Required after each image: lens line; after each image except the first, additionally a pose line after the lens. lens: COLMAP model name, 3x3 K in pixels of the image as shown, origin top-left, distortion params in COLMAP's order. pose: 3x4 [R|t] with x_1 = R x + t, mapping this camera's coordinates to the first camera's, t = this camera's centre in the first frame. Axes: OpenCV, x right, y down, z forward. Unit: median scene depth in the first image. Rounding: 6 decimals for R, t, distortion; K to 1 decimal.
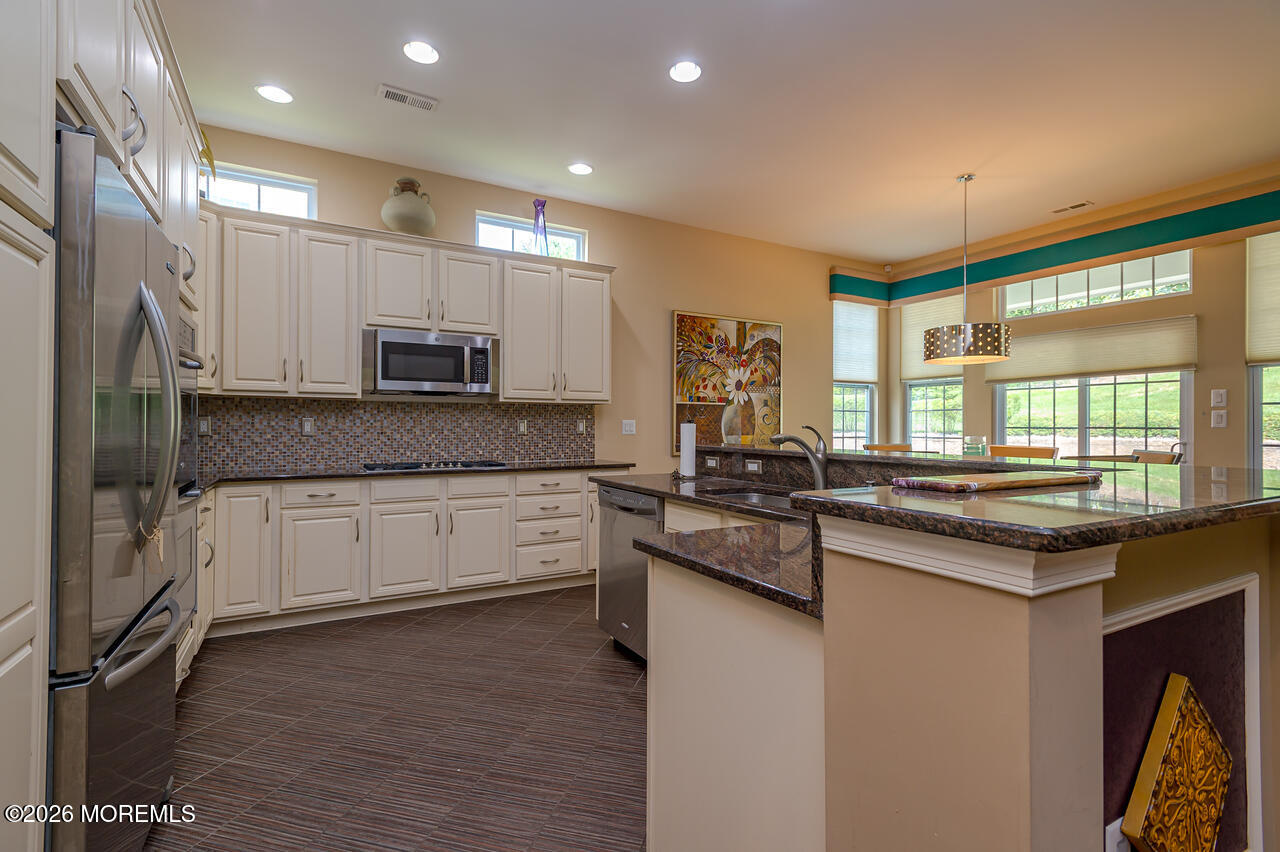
lens RADIAL K [[595.7, 0, 635.4], [0, 595.7, 428.2], [0, 0, 1]] dist [0.013813, -0.003413]
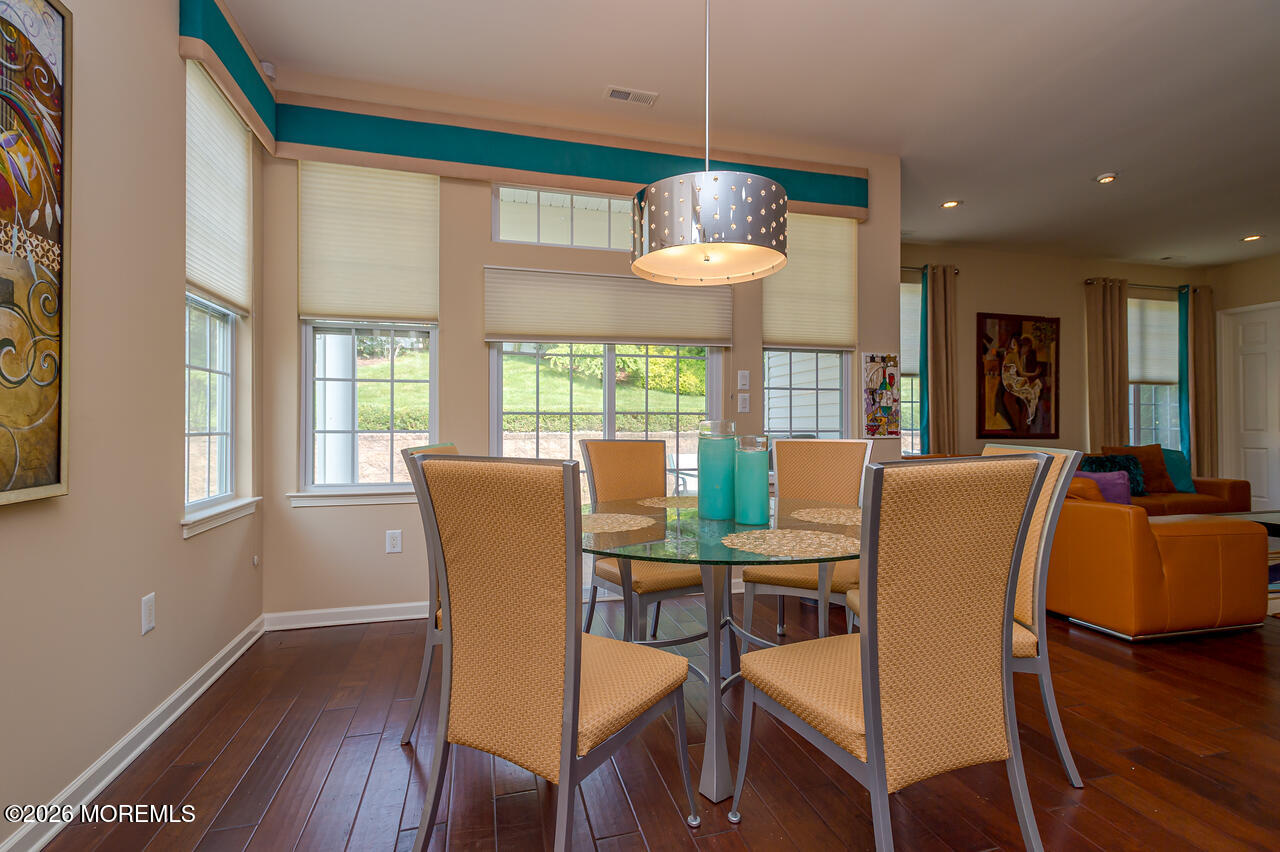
lens RADIAL K [[595.7, 0, 635.2], [0, 595.7, 421.4], [0, 0, 1]] dist [0.013813, -0.003413]
pose [[0.252198, 0.003178, 0.967670, 0.051051], [0.005257, 0.999975, -0.004654, 0.012231], [-0.967661, 0.006261, 0.252175, 0.734521]]
